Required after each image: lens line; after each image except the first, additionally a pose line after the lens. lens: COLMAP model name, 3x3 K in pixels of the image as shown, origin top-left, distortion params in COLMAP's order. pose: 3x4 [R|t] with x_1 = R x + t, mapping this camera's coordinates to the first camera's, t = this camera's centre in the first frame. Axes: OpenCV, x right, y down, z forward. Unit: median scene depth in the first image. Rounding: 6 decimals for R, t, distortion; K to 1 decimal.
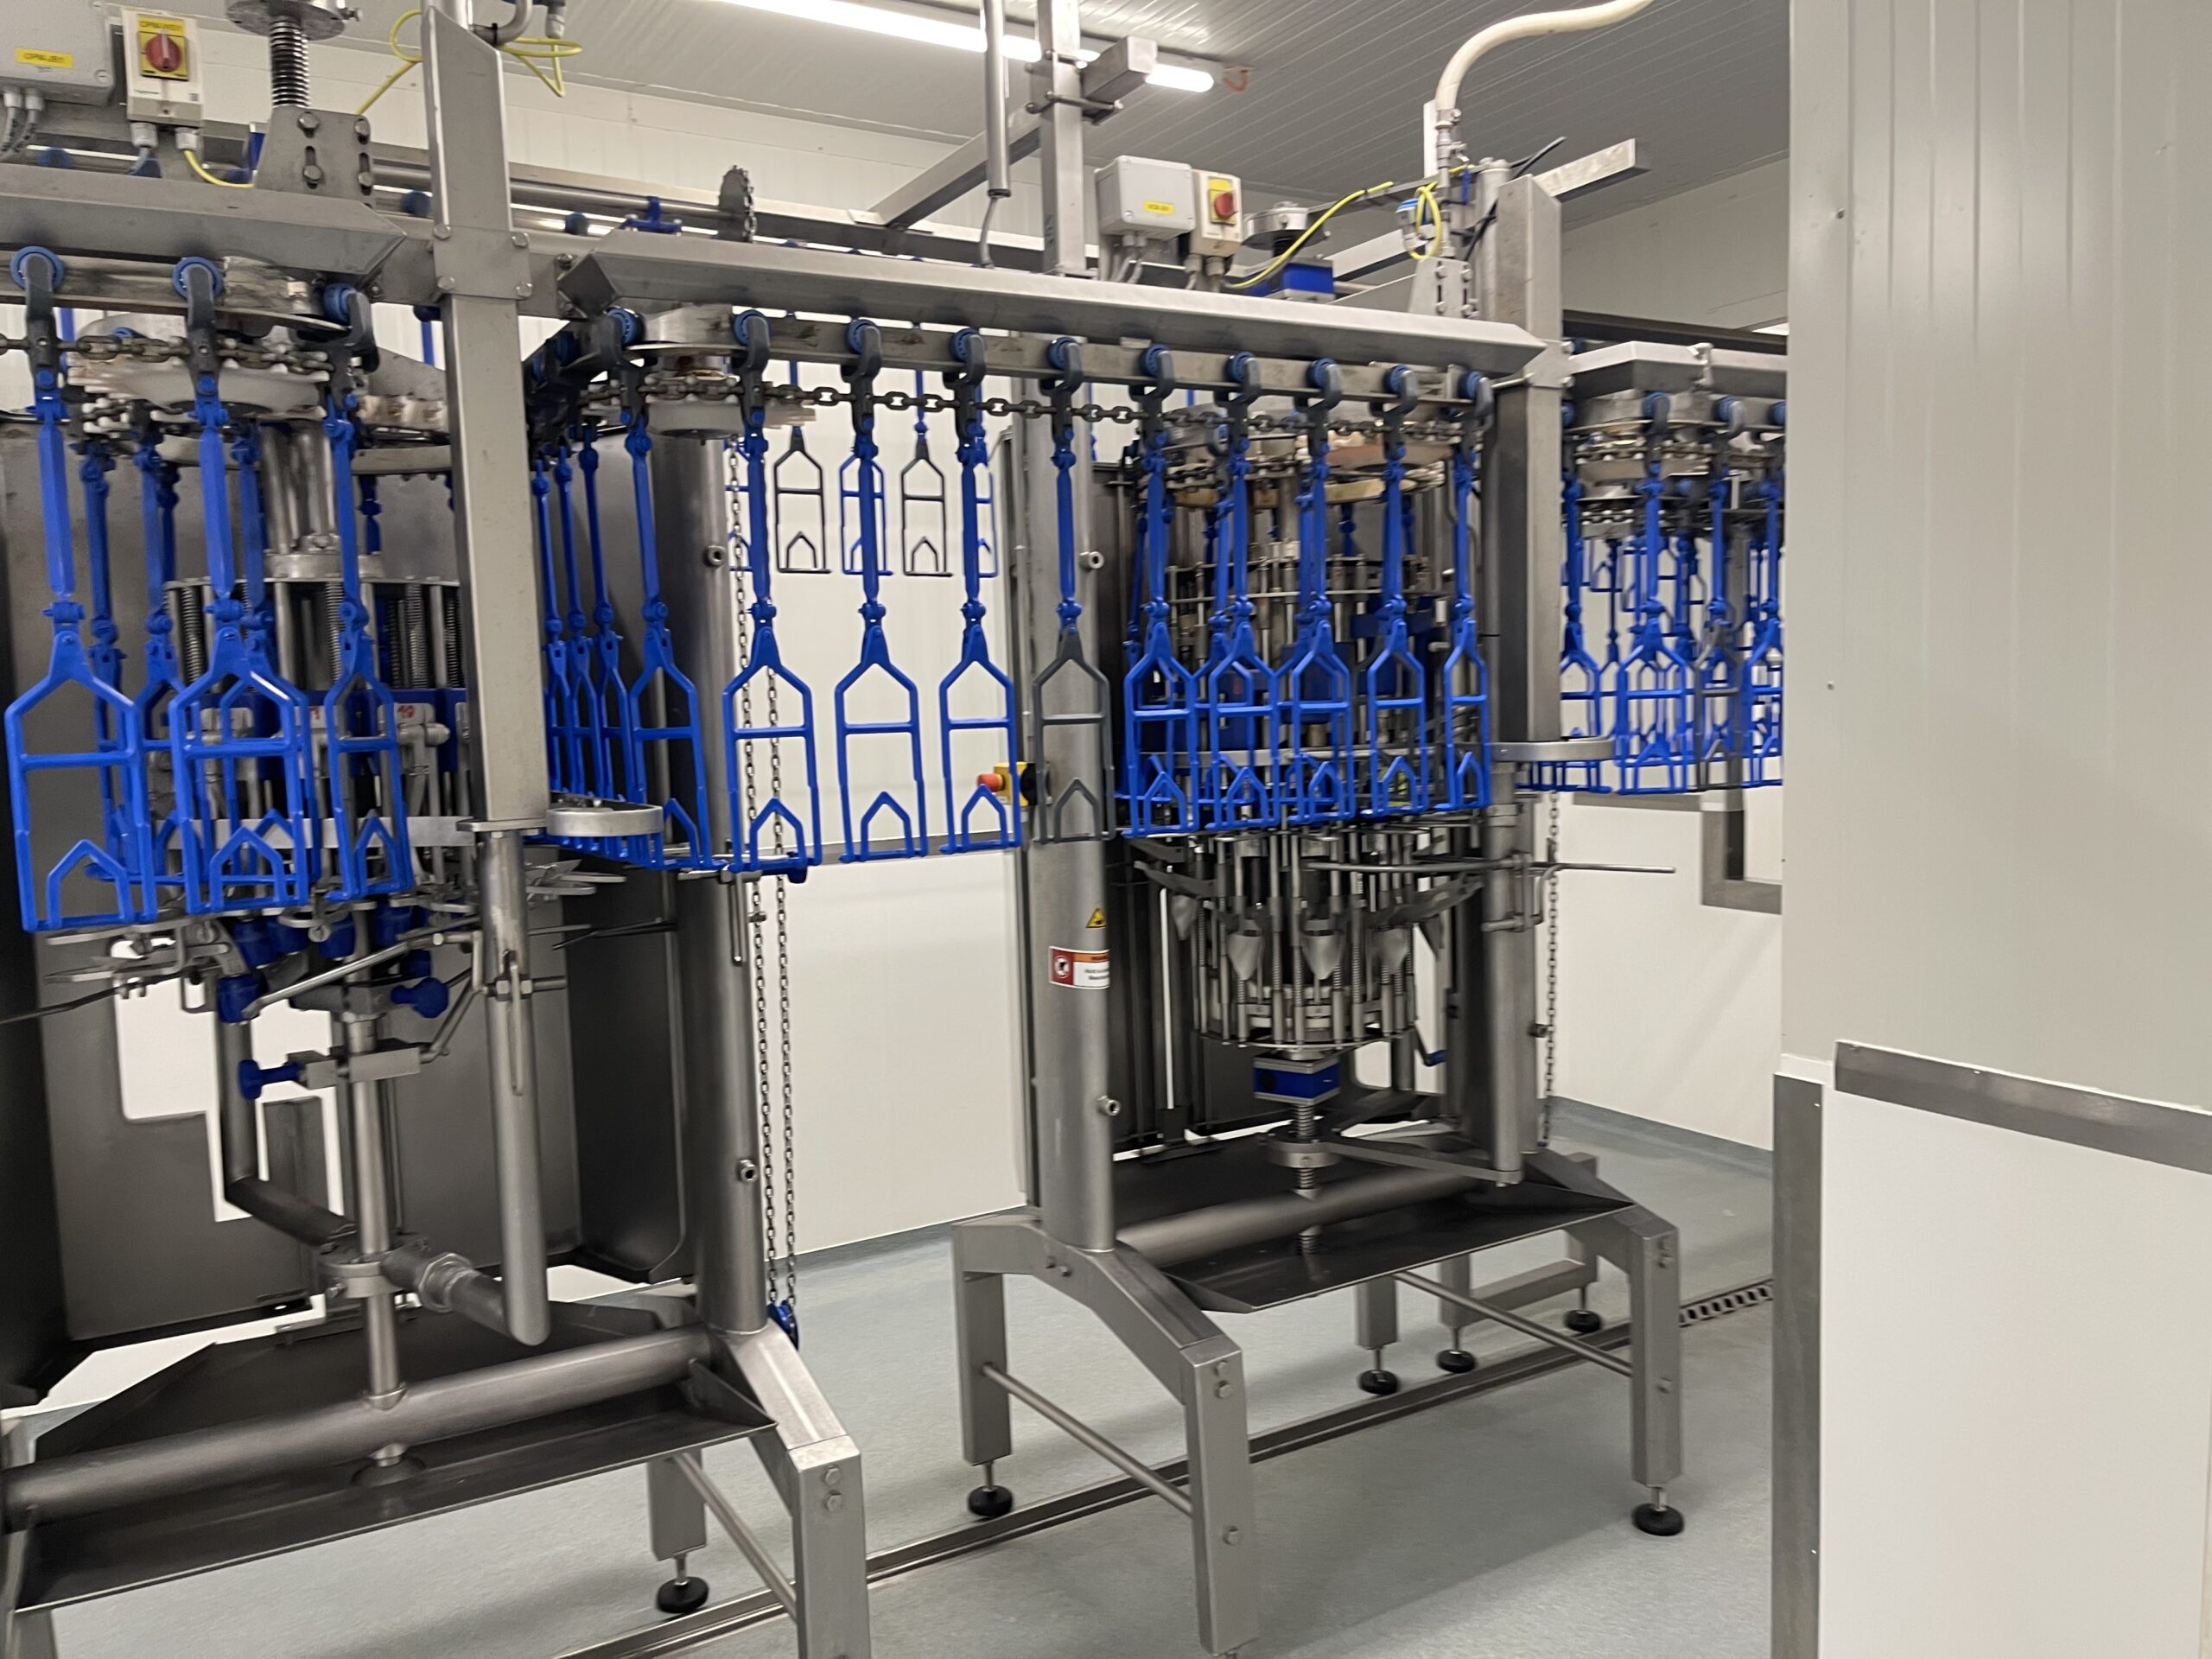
lens RADIAL K [[1658.2, 0, 1105.8], [0, 1658.2, 859.3], [0, 0, 1]] dist [0.091682, -0.114871]
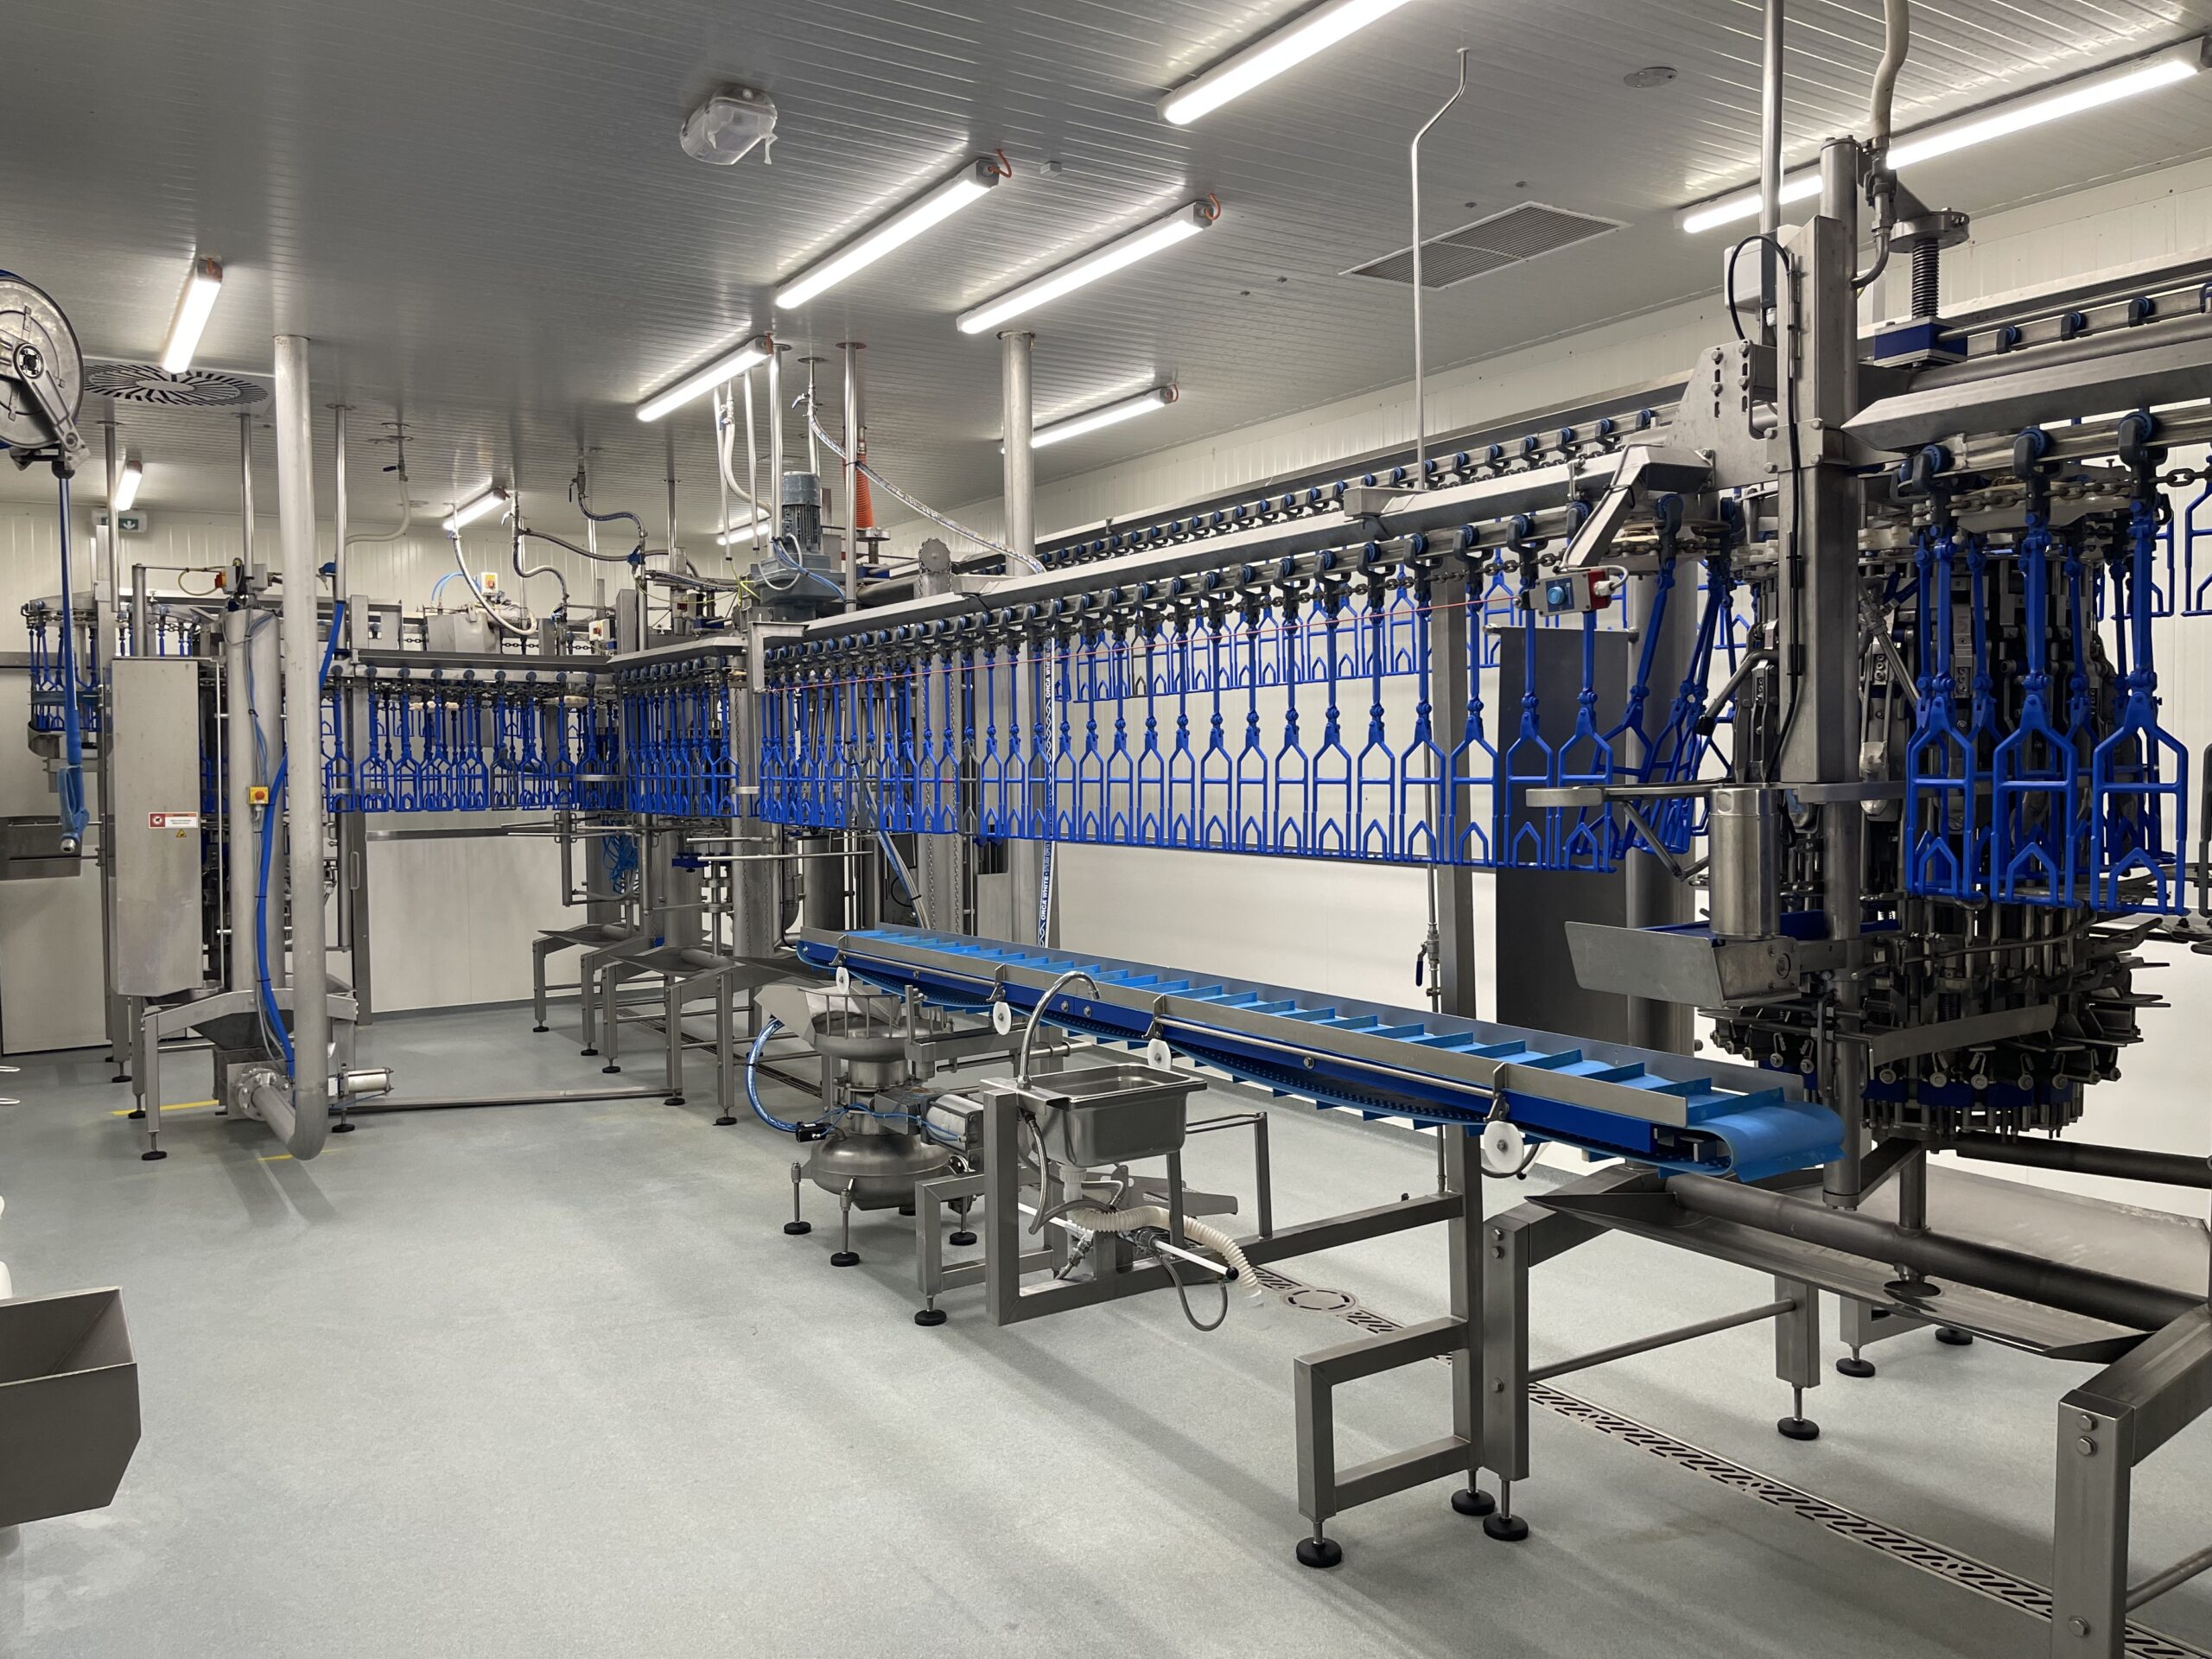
lens RADIAL K [[1658.2, 0, 1105.8], [0, 1658.2, 859.3], [0, 0, 1]] dist [0.091682, -0.114871]
pose [[0.035657, 0.101398, -0.994207, 1.444868], [-0.096335, 0.990555, 0.097571, -0.134354], [0.994710, 0.092298, 0.045089, 0.657804]]
